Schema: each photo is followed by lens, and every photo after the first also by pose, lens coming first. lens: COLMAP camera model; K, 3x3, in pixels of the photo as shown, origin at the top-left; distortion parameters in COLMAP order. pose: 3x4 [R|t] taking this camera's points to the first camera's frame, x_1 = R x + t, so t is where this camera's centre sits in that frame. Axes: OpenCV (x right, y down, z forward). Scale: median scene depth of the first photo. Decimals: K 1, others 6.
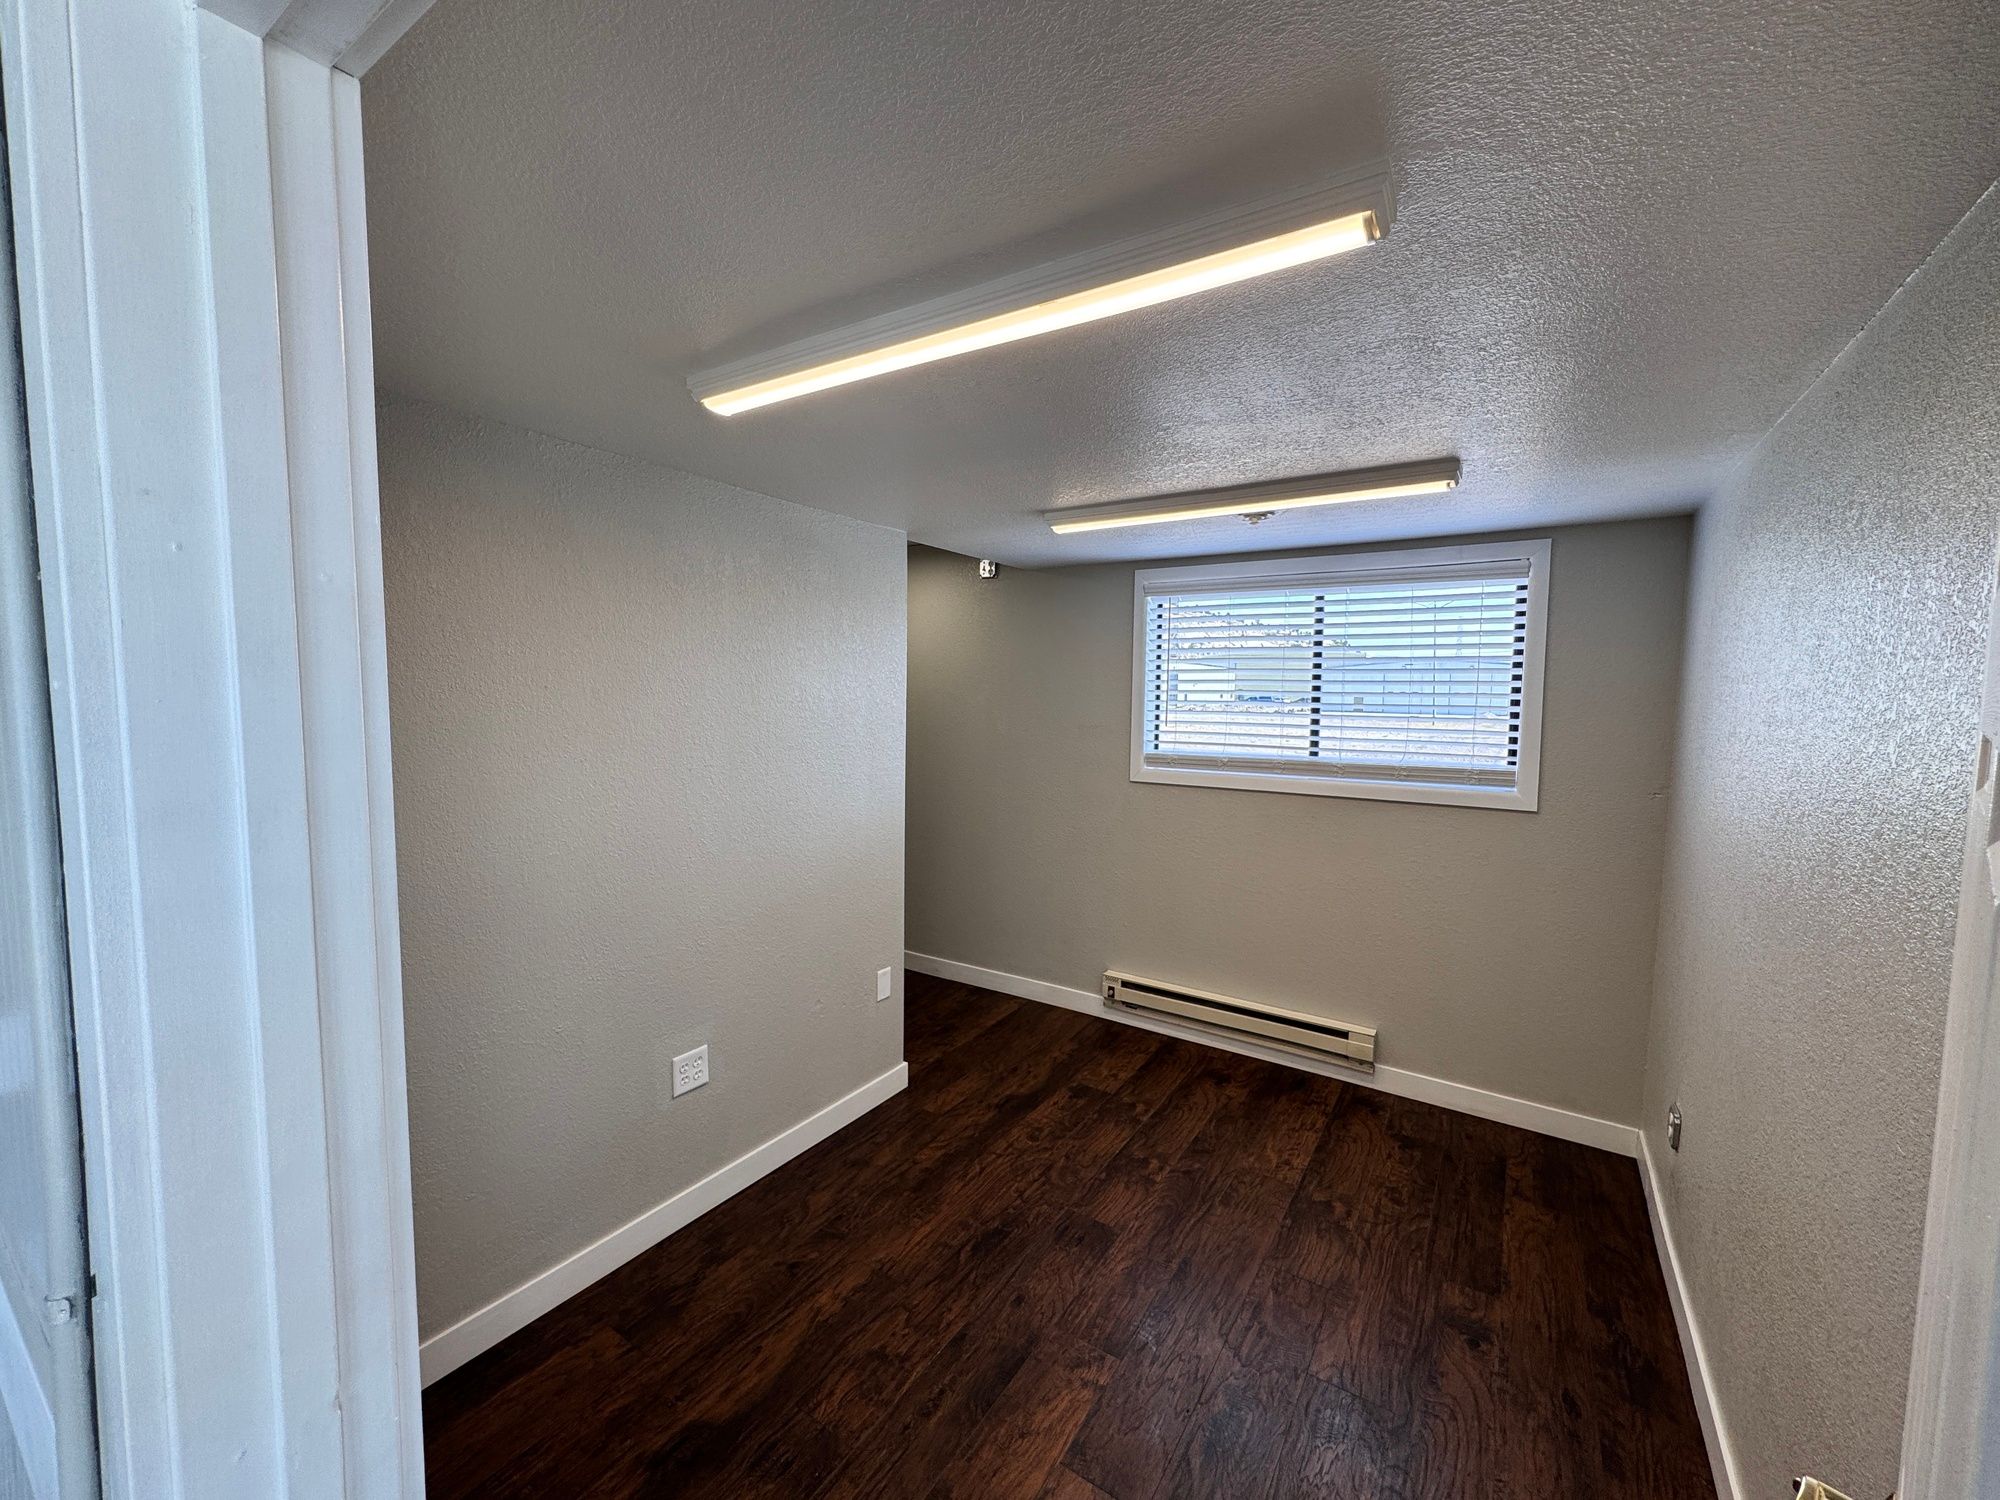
lens RADIAL K [[793.5, 0, 1000.4], [0, 793.5, 748.8], [0, 0, 1]] dist [0.000572, 0.000316]
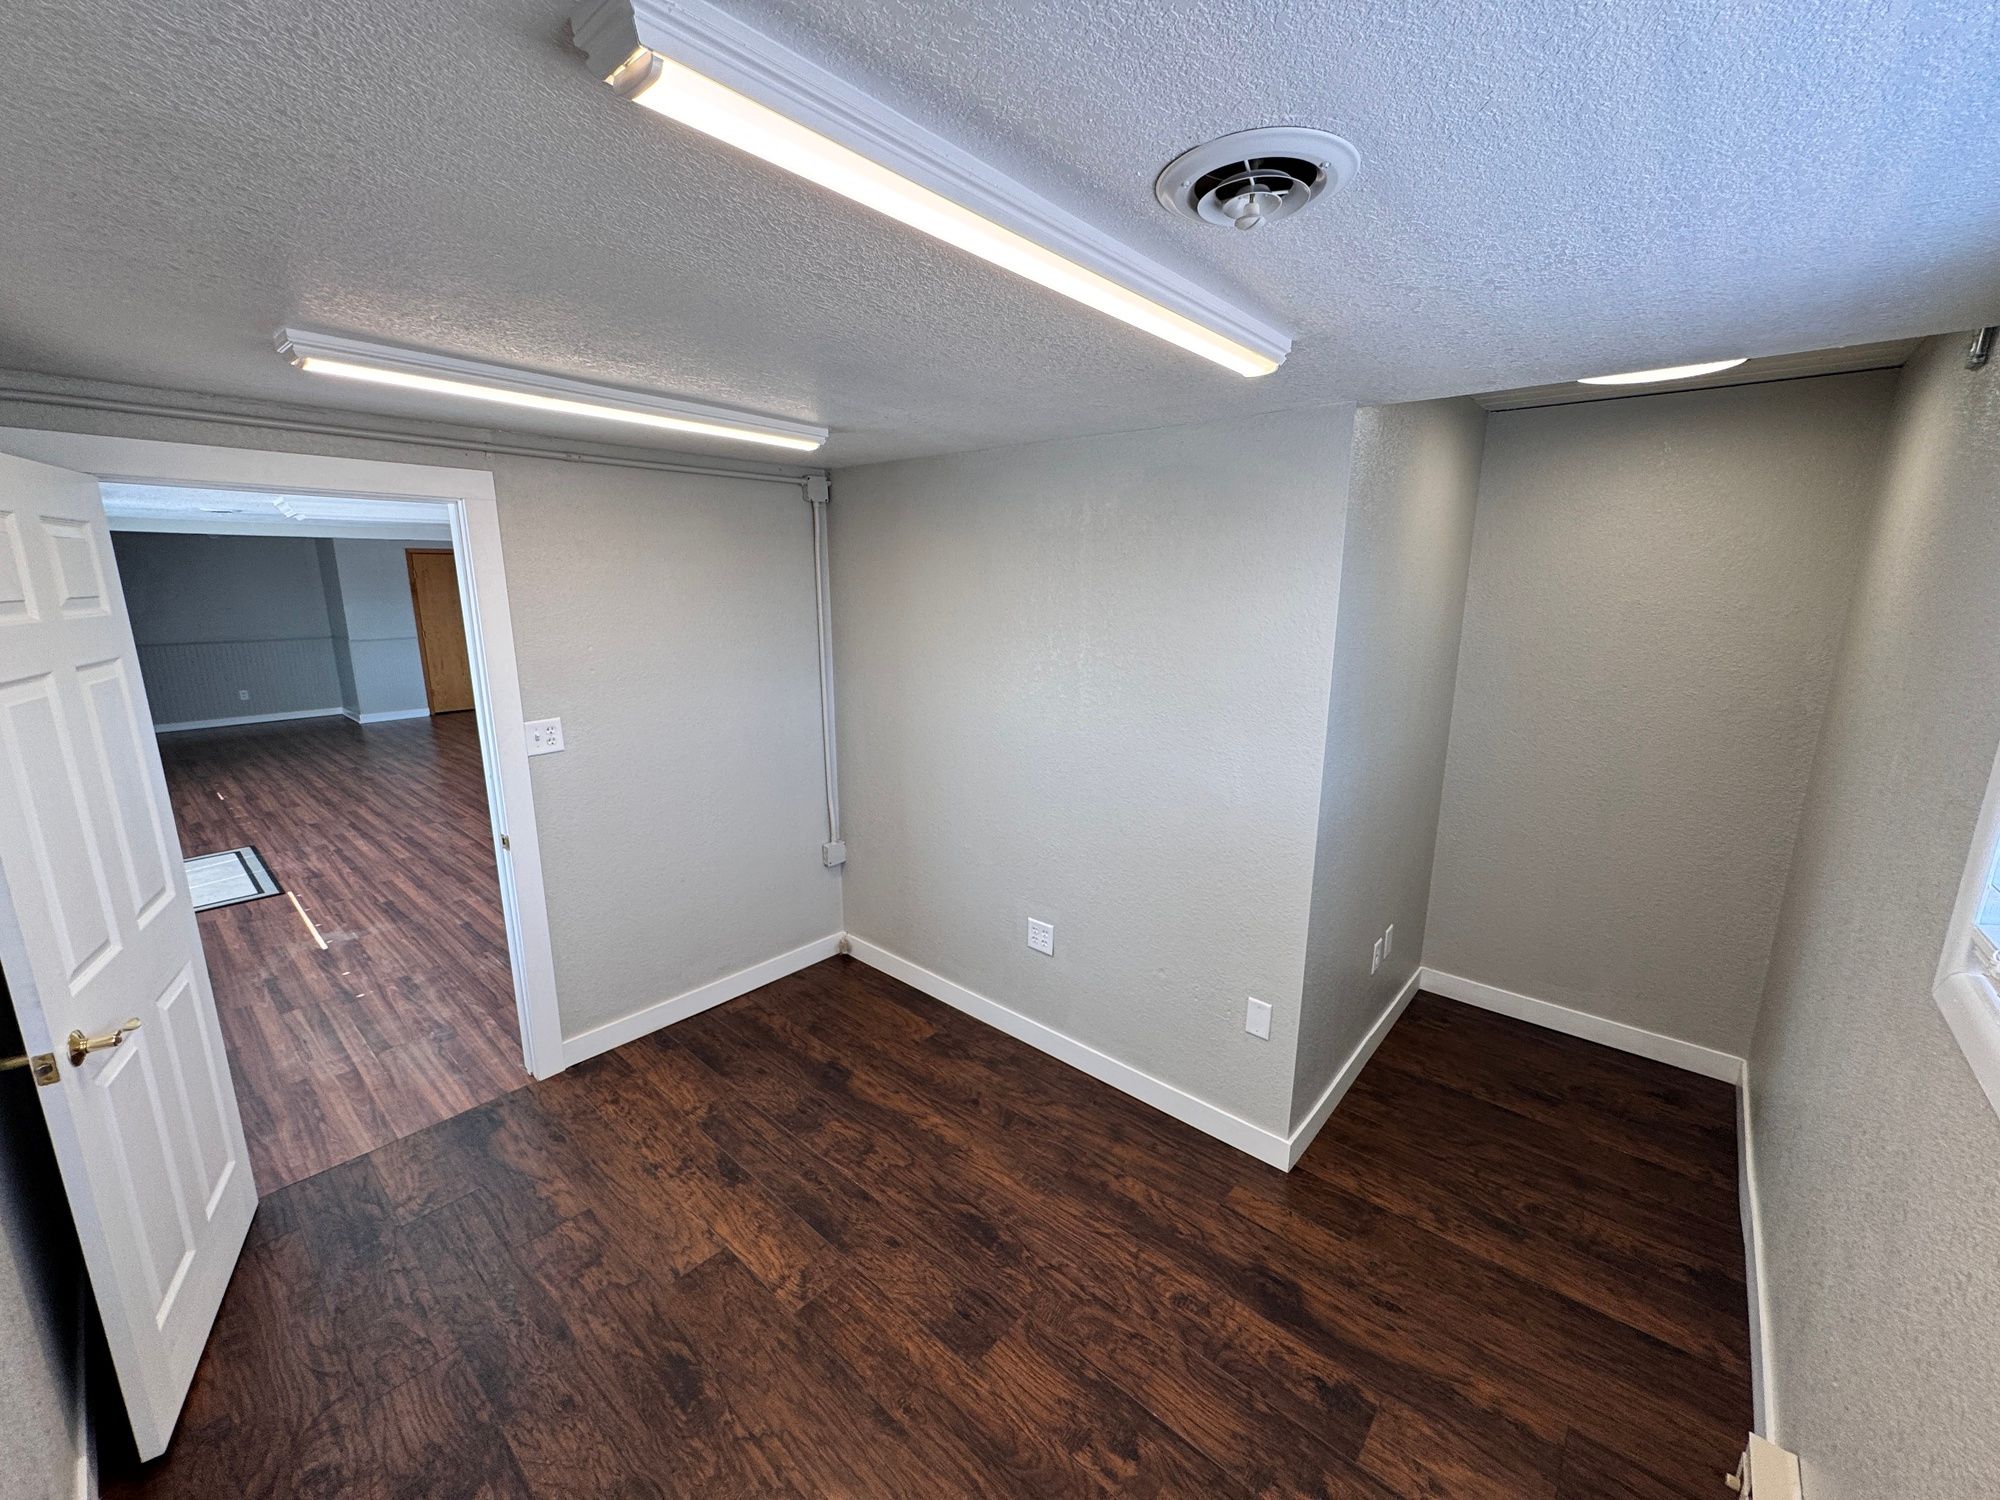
lens RADIAL K [[793.5, 0, 1001.0], [0, 793.5, 744.9], [0, 0, 1]] dist [0.000572, 0.000316]
pose [[-0.136424, 0.192579, -0.971752, 0.830549], [-0.076674, 0.975928, 0.204171, -0.151780], [0.987679, 0.102362, -0.118374, 1.121190]]
